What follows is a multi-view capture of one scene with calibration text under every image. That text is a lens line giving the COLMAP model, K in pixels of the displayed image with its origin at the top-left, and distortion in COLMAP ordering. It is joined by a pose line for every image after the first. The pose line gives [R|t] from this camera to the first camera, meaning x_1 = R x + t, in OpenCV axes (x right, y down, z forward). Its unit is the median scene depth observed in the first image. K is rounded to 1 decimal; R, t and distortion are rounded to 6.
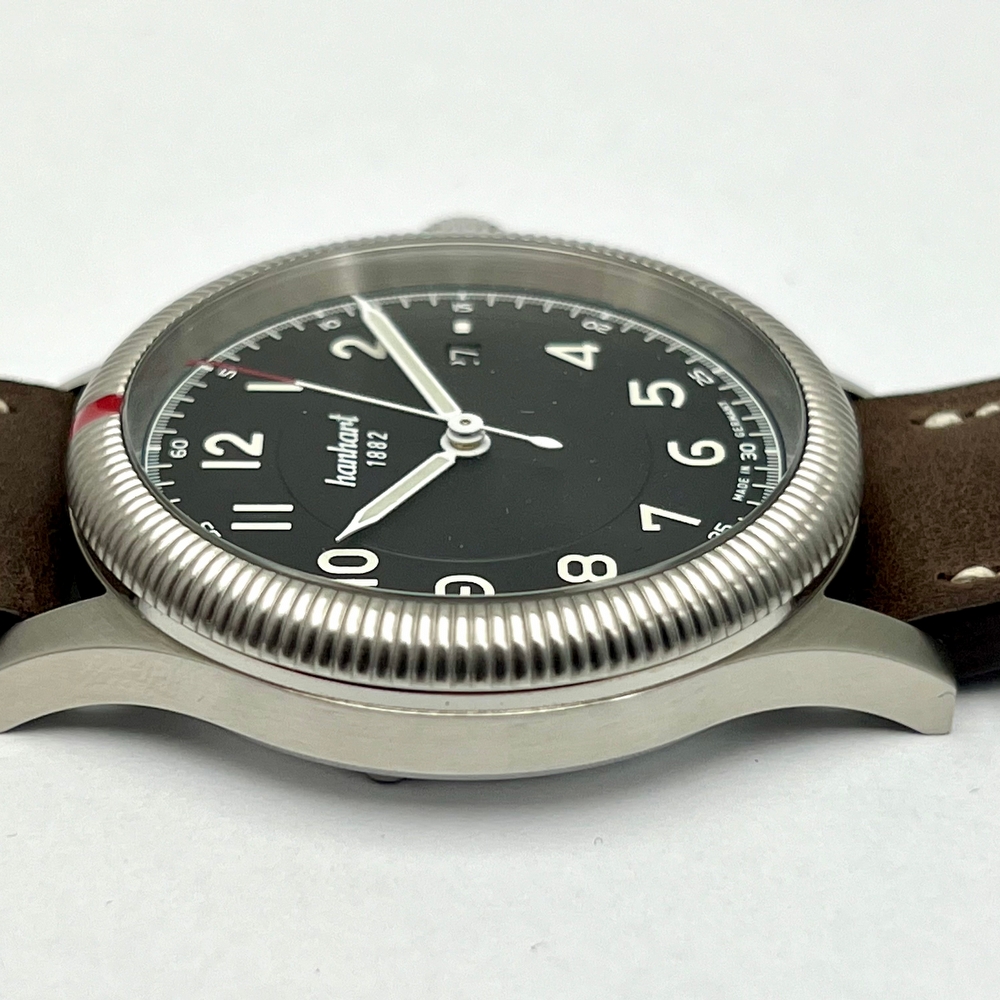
lens RADIAL K [[2856.9, 0, 493.7], [0, 2856.9, 502.2], [0, 0, 1]] dist [0.281639, 0.000000]
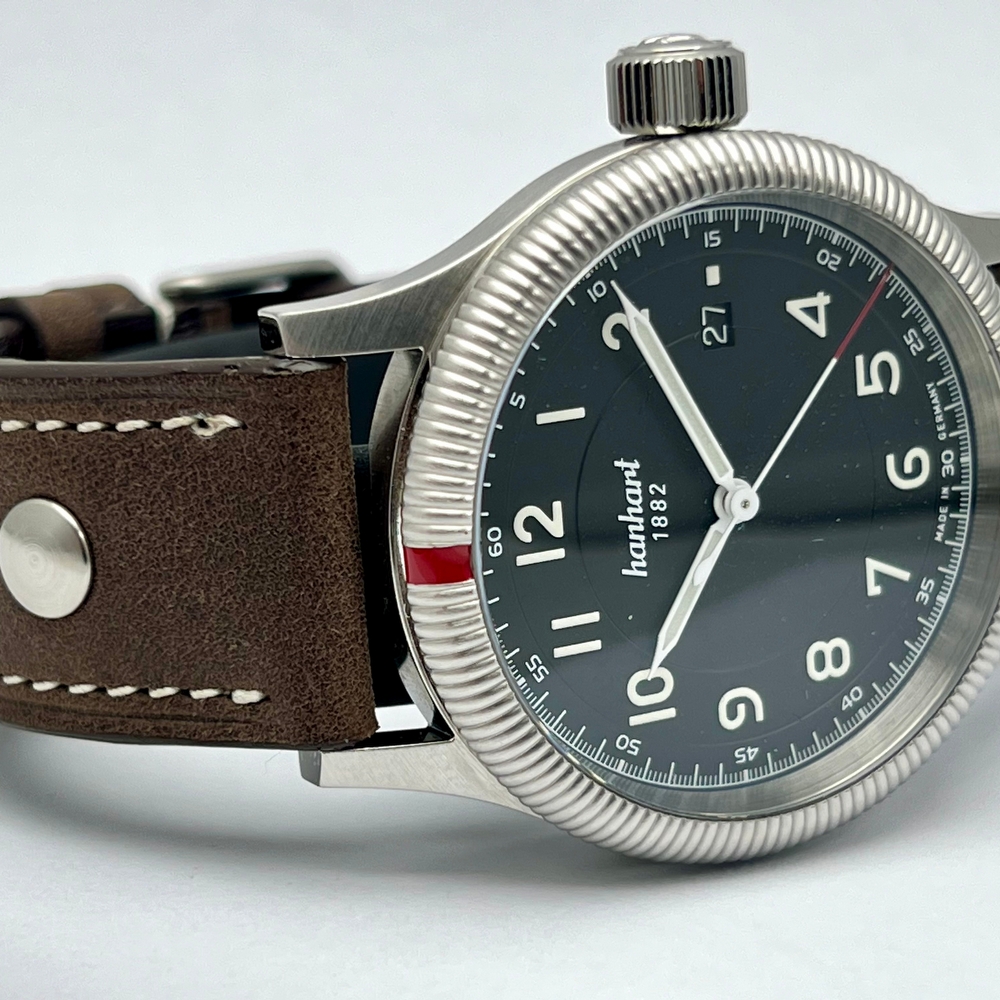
lens RADIAL K [[2856.9, 0, 503.4], [0, 2856.9, 498.8], [0, 0, 1]] dist [0.281639, 0.000000]
pose [[0.897563, -0.136253, 0.419304, -0.540071], [-0.323645, 0.442203, 0.836487, -0.895206], [-0.299391, -0.886506, 0.352807, 0.643117]]
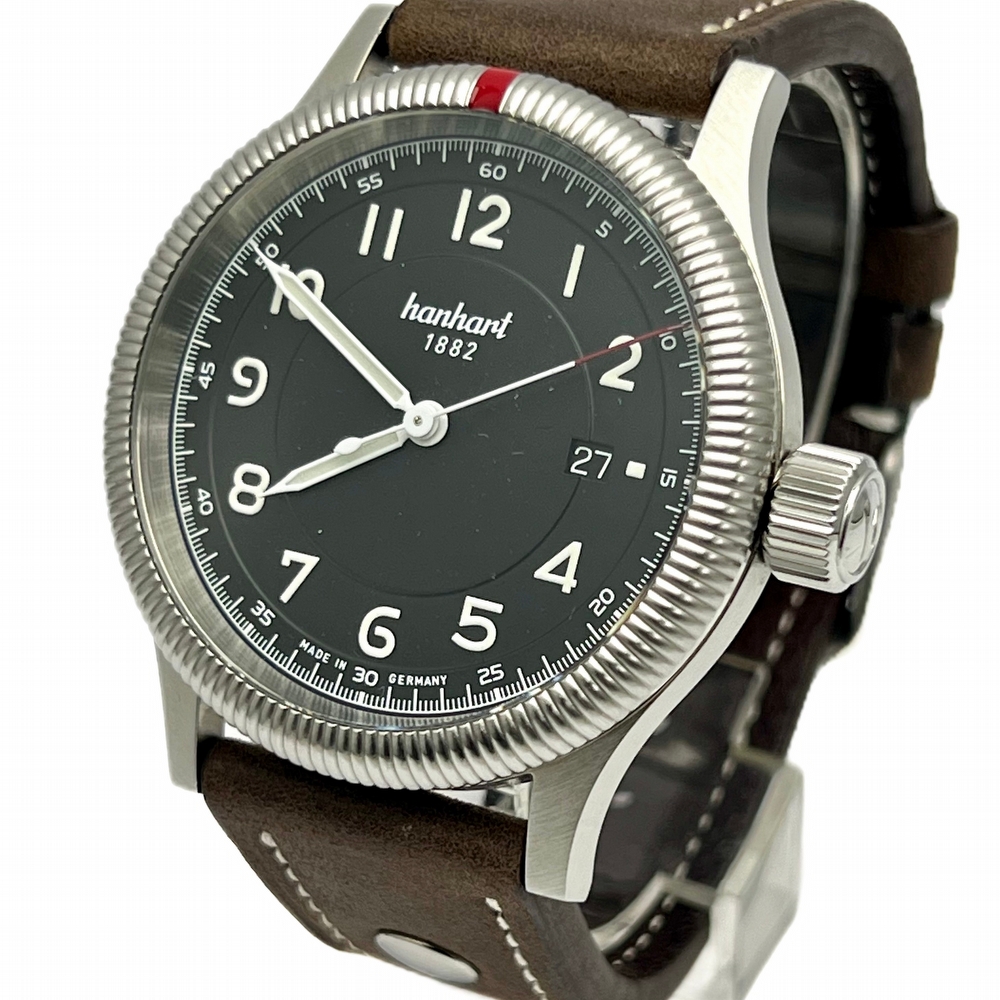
lens RADIAL K [[2856.9, 0, 501.8], [0, 2856.9, 522.2], [0, 0, 1]] dist [0.281639, 0.000000]
pose [[-0.258606, 0.965441, -0.032369, 0.054085], [-0.195329, -0.019446, 0.980545, -1.093163], [0.946028, 0.259897, 0.193607, 0.823035]]
